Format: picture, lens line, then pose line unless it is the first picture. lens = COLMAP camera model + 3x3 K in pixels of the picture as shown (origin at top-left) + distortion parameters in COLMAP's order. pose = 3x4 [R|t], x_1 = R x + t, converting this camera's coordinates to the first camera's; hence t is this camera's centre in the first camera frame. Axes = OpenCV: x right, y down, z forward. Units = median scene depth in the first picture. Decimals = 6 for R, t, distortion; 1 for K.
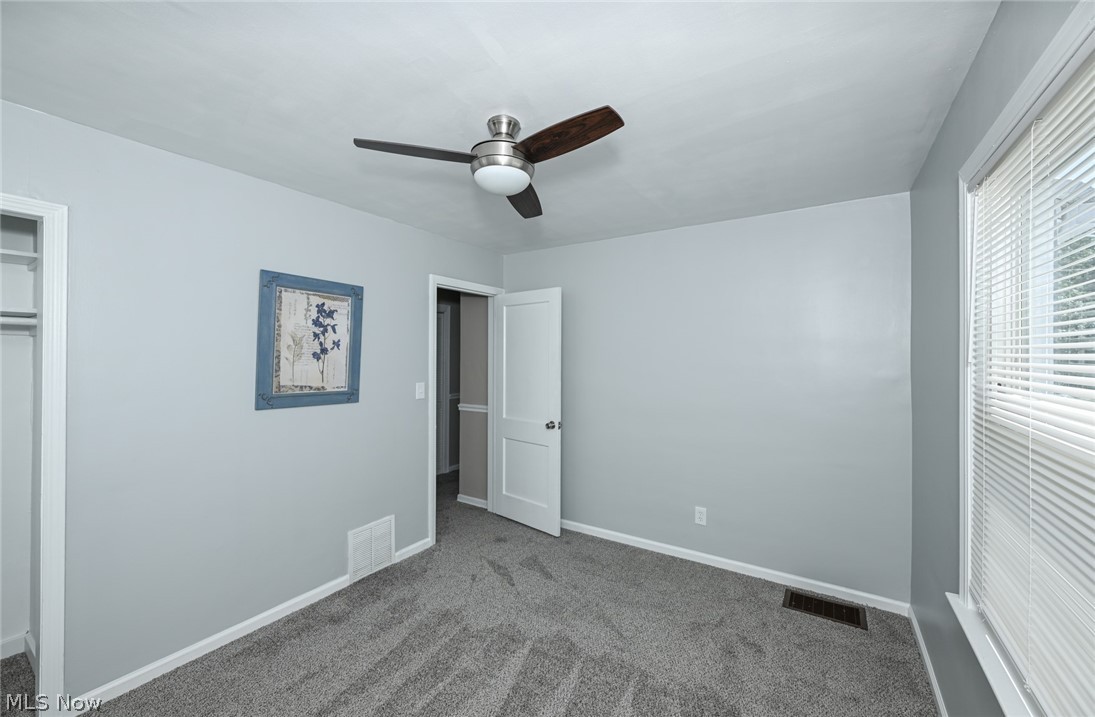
lens RADIAL K [[434.5, 0, 546.9], [0, 434.5, 355.2], [0, 0, 1]] dist [0.002663, 0.000306]
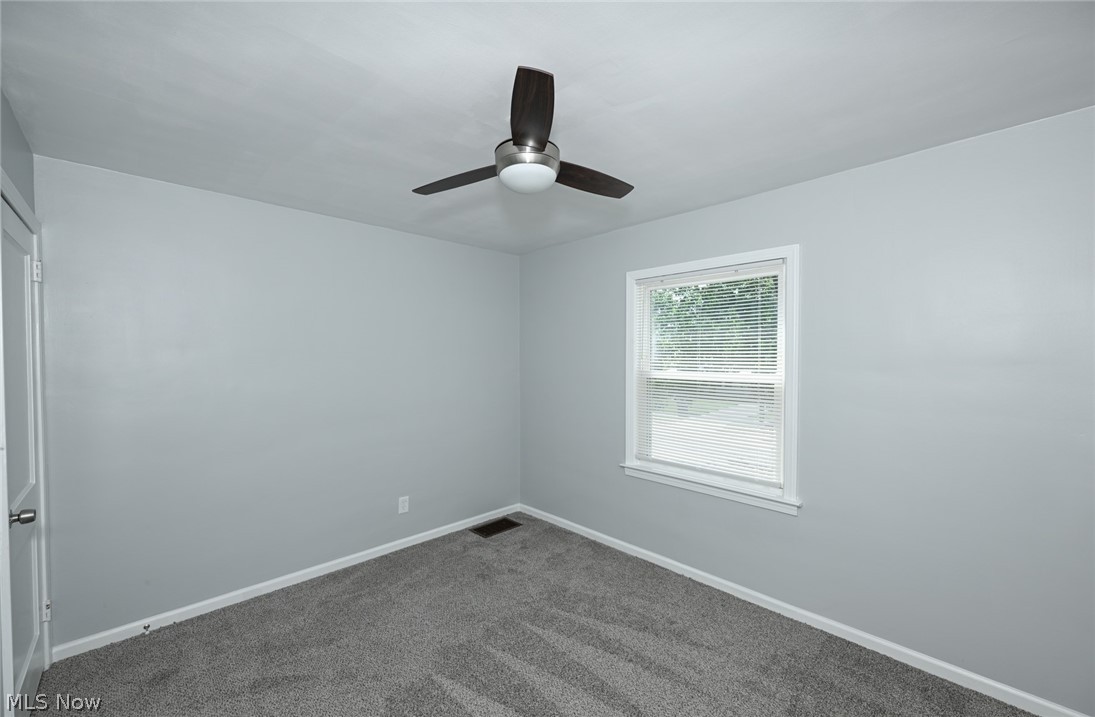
lens RADIAL K [[434.5, 0, 543.6], [0, 434.5, 367.5], [0, 0, 1]] dist [0.002663, 0.000306]
pose [[0.208007, -0.019872, 0.977925, -0.521743], [-0.004040, 0.999768, 0.021176, 0.004586], [-0.978119, -0.008356, 0.207878, 0.370370]]
